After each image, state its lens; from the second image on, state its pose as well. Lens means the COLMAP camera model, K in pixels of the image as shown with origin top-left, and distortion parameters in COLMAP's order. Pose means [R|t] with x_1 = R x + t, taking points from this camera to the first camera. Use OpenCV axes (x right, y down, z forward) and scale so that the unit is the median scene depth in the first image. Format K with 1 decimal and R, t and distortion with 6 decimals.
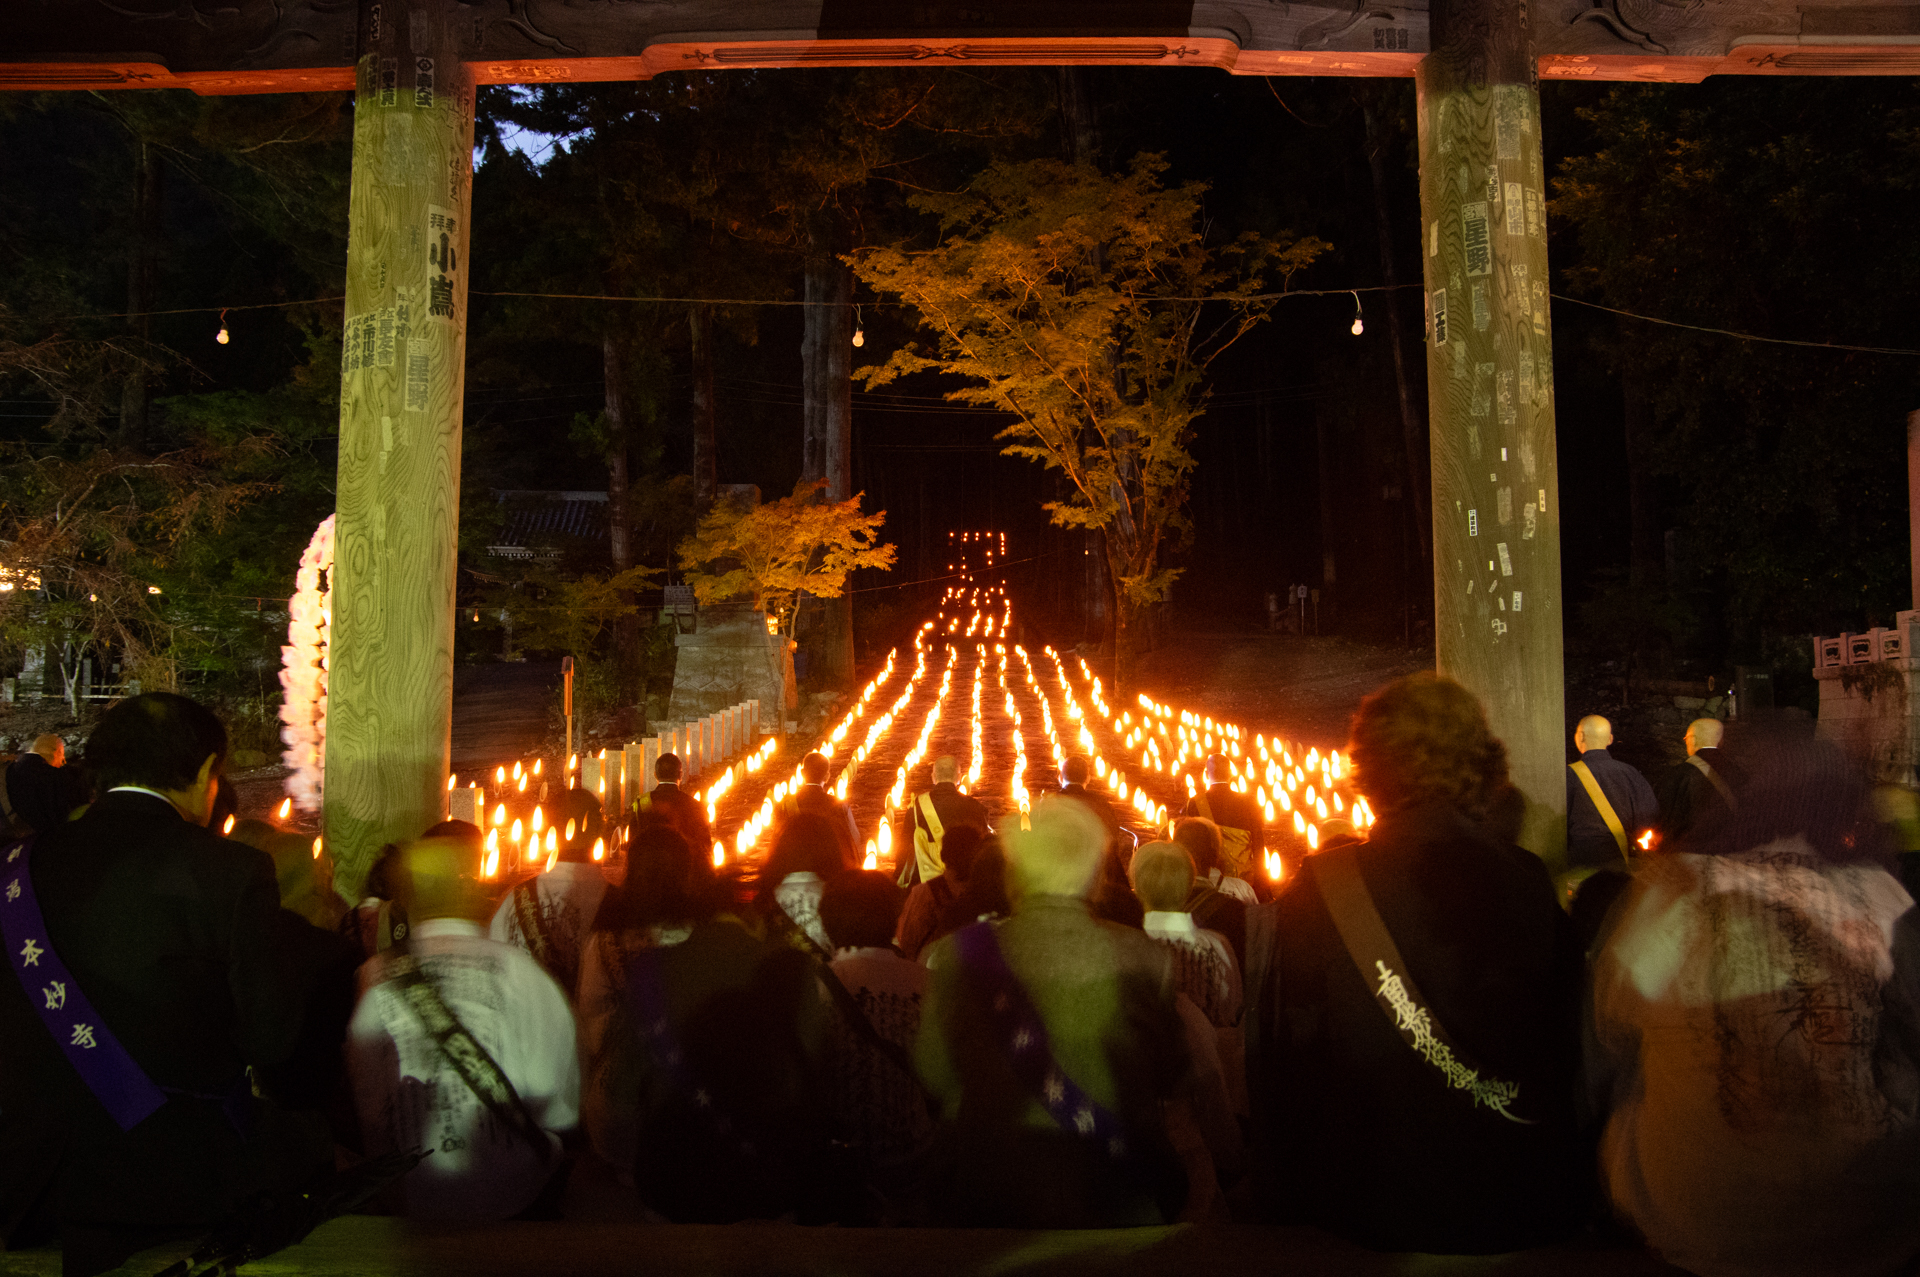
lens RADIAL K [[1506.0, 0, 959.7], [0, 1506.0, 638.8], [0, 0, 1]] dist [-0.163822, 0.160339]
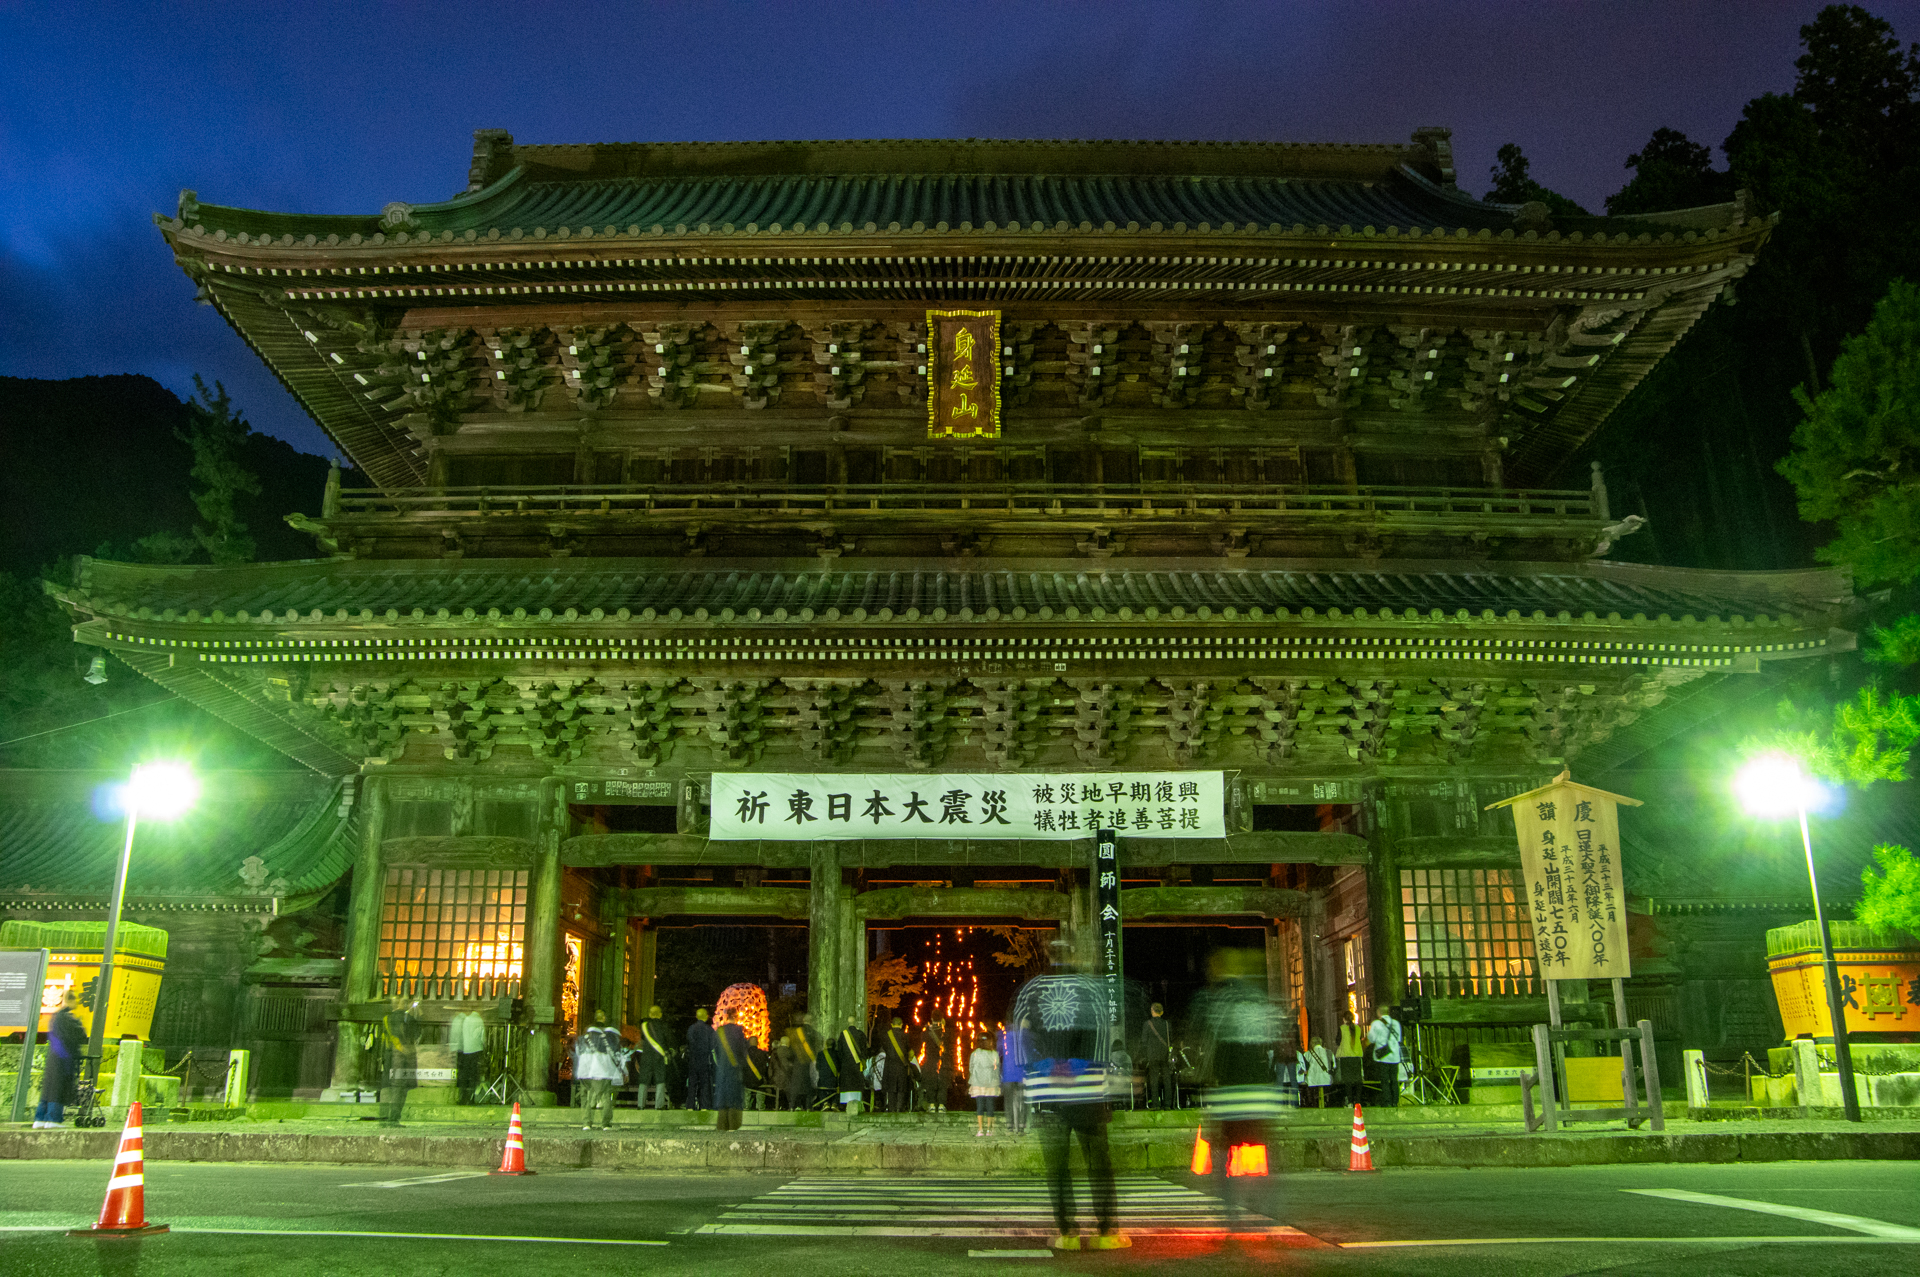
lens RADIAL K [[1506.0, 0, 948.6], [0, 1506.0, 657.8], [0, 0, 1]] dist [-0.163822, 0.160339]
pose [[0.999902, 0.003758, 0.013489, -0.019547], [-0.000708, 0.975657, -0.219301, -0.025354], [-0.013985, 0.219270, 0.975564, -0.657001]]
